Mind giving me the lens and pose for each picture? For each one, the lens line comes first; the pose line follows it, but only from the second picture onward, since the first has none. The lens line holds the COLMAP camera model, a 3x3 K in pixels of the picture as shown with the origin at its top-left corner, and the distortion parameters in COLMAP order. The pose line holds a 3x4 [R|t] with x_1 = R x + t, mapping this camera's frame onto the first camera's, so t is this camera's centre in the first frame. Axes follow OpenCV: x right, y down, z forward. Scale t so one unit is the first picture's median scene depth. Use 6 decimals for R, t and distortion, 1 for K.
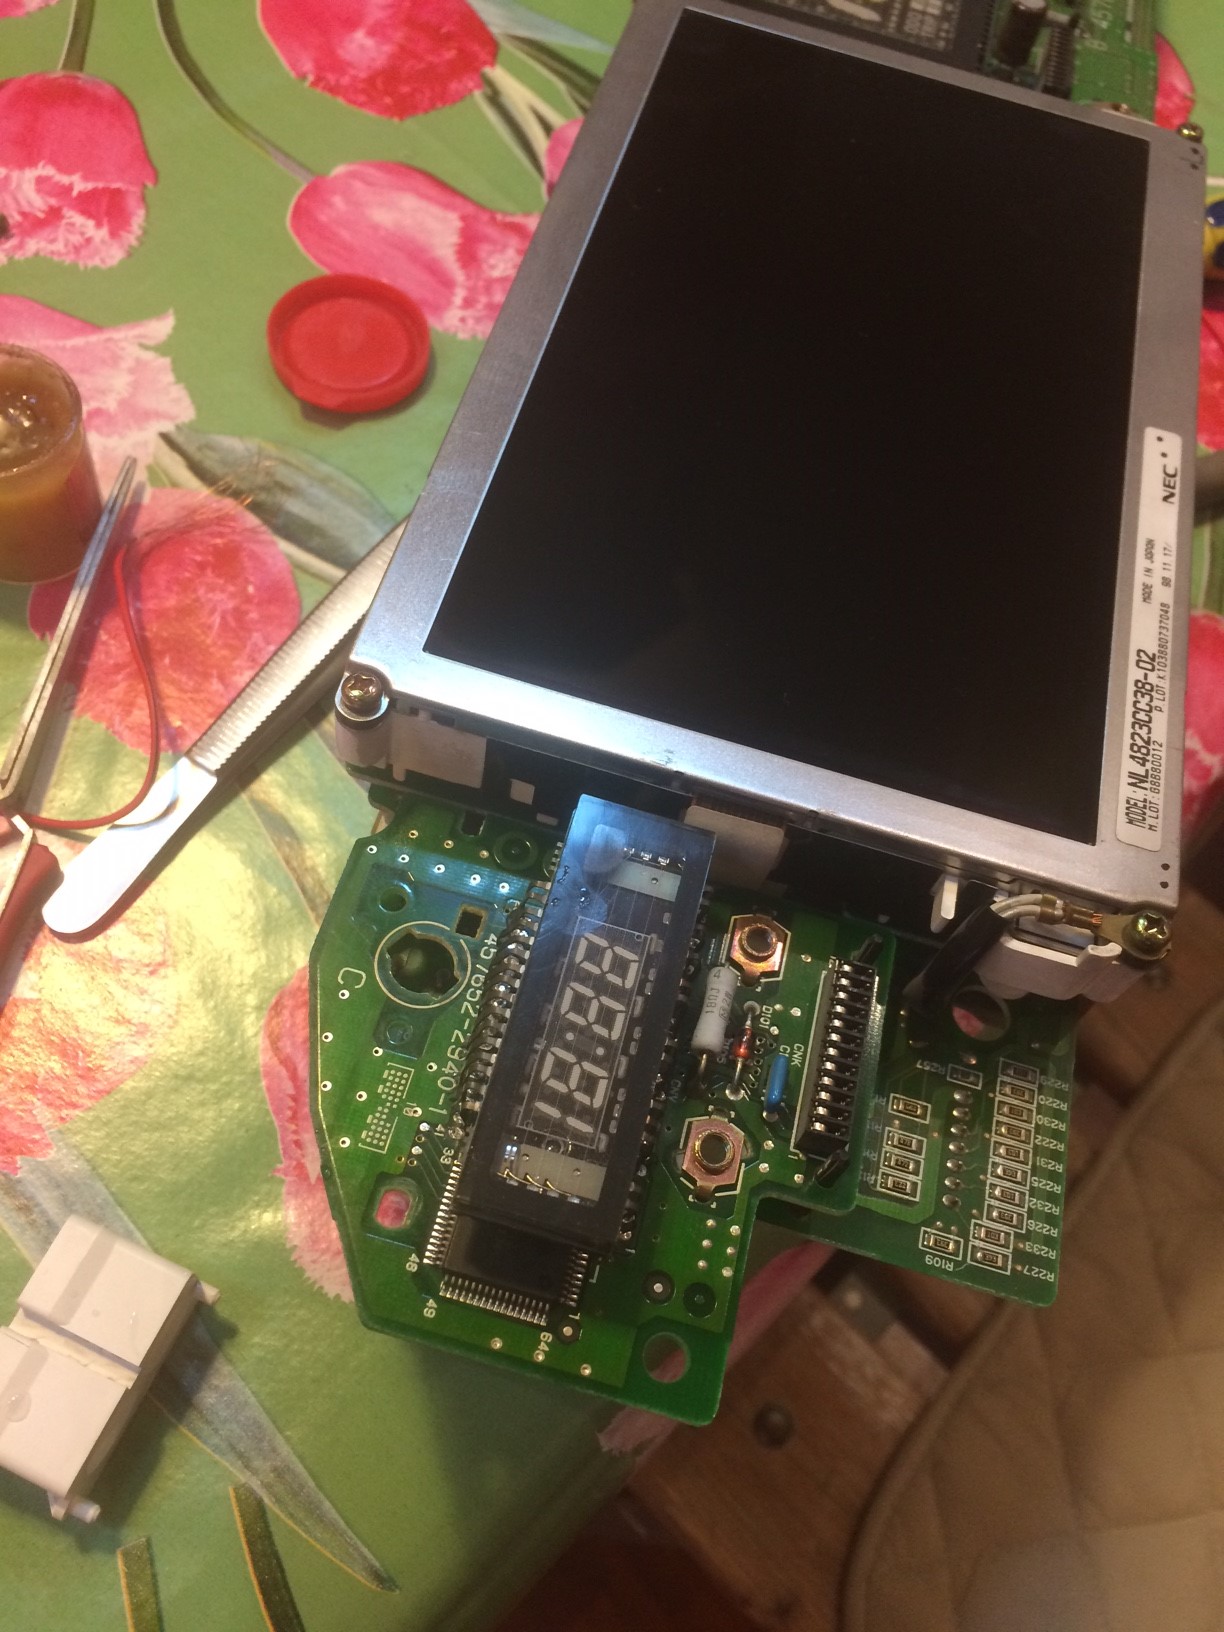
lens RADIAL K [[1461.4, 0, 600.9], [0, 1461.4, 822.7], [0, 0, 1]] dist [0.088929, -0.170227]
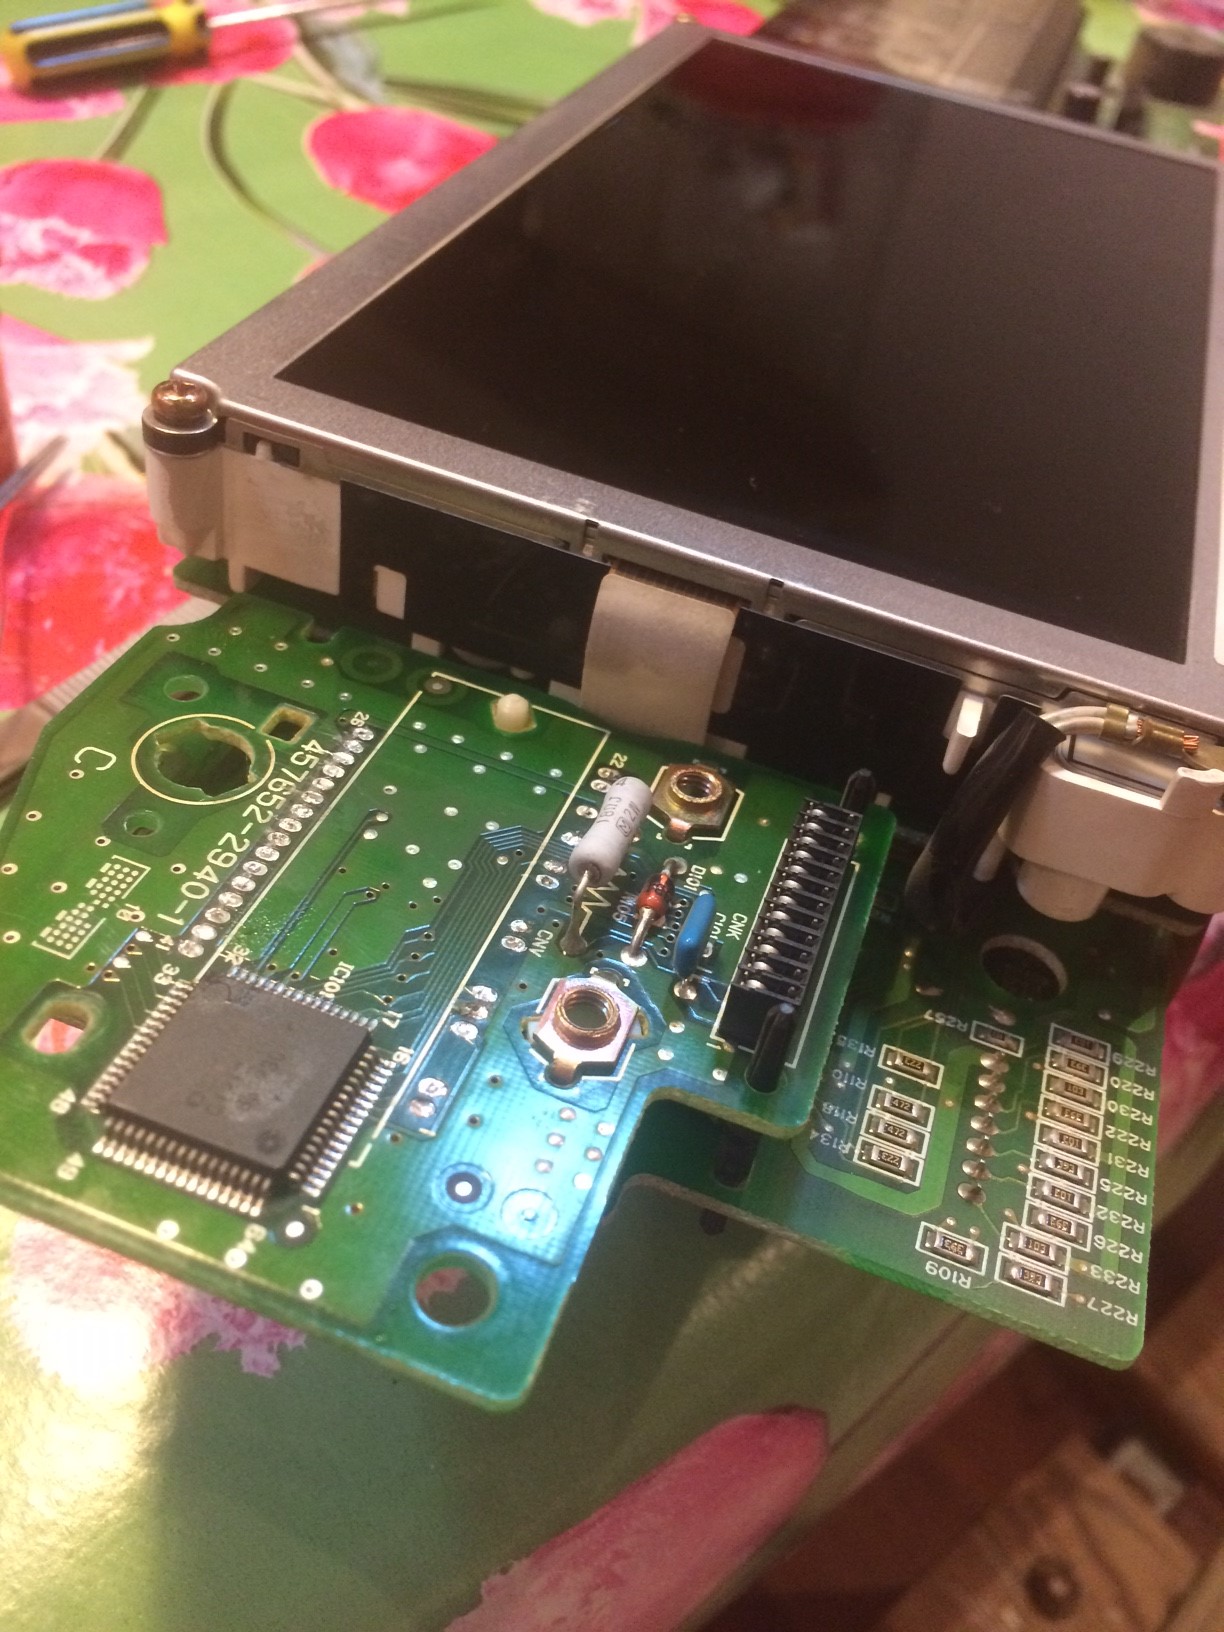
lens RADIAL K [[1461.4, 0, 600.9], [0, 1461.4, 822.7], [0, 0, 1]] dist [0.088929, -0.170227]
pose [[0.995685, 0.070177, -0.060712, 0.106510], [-0.085289, 0.949870, -0.300787, 0.308831], [0.036560, 0.304668, 0.951757, 0.342695]]
